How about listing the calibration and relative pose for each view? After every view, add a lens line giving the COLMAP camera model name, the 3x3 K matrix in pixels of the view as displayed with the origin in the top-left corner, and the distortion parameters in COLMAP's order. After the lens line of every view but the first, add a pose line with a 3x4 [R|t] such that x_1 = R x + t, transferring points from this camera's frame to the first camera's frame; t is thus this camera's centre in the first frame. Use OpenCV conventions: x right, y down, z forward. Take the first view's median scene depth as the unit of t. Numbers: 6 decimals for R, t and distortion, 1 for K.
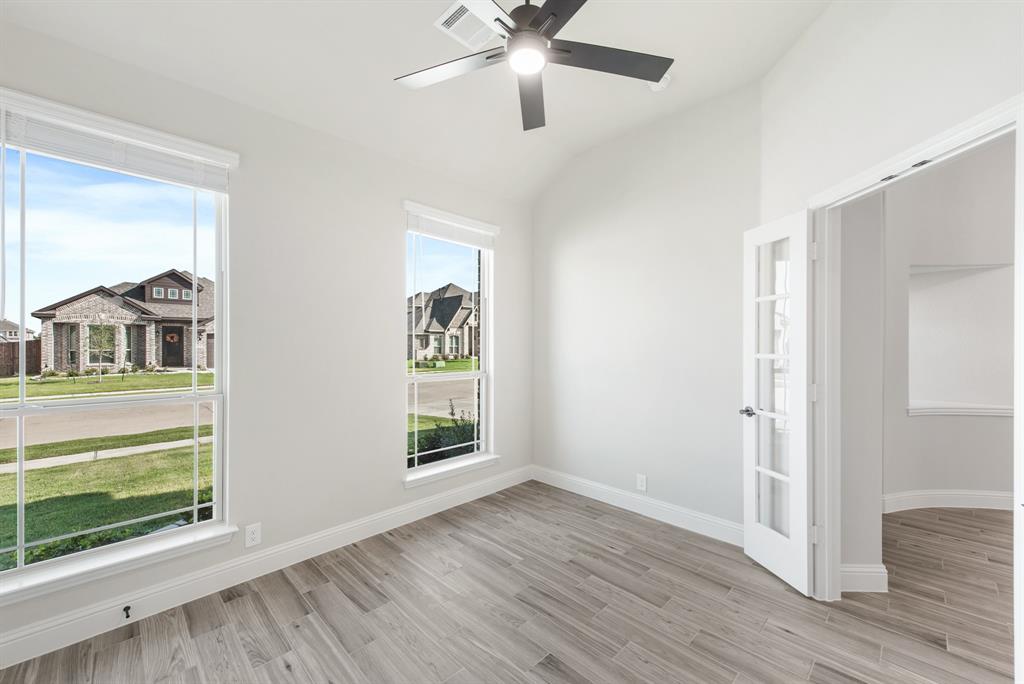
lens RADIAL K [[401.8, 0, 508.6], [0, 401.8, 339.7], [0, 0, 1]] dist [0.000026, -0.000147]
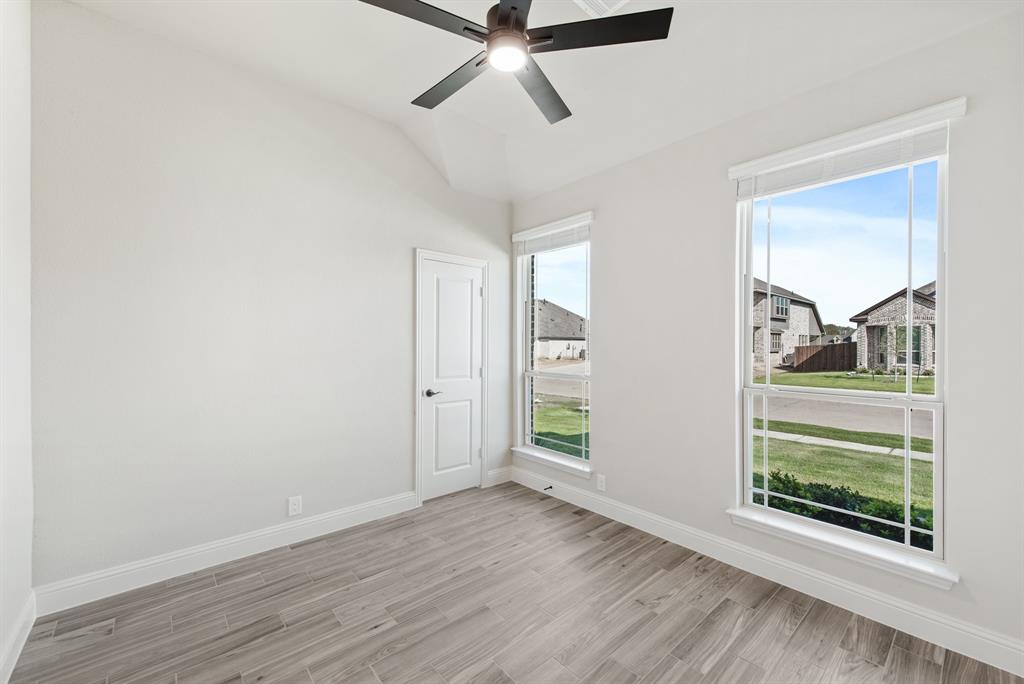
lens RADIAL K [[408.7, 0, 517.9], [0, 408.7, 341.4], [0, 0, 1]] dist [0.000350, 0.000039]
pose [[-0.063904, -0.005585, -0.997940, 0.506308], [0.006759, 0.999959, -0.006029, 0.006606], [0.997933, -0.007131, -0.063864, 0.526768]]
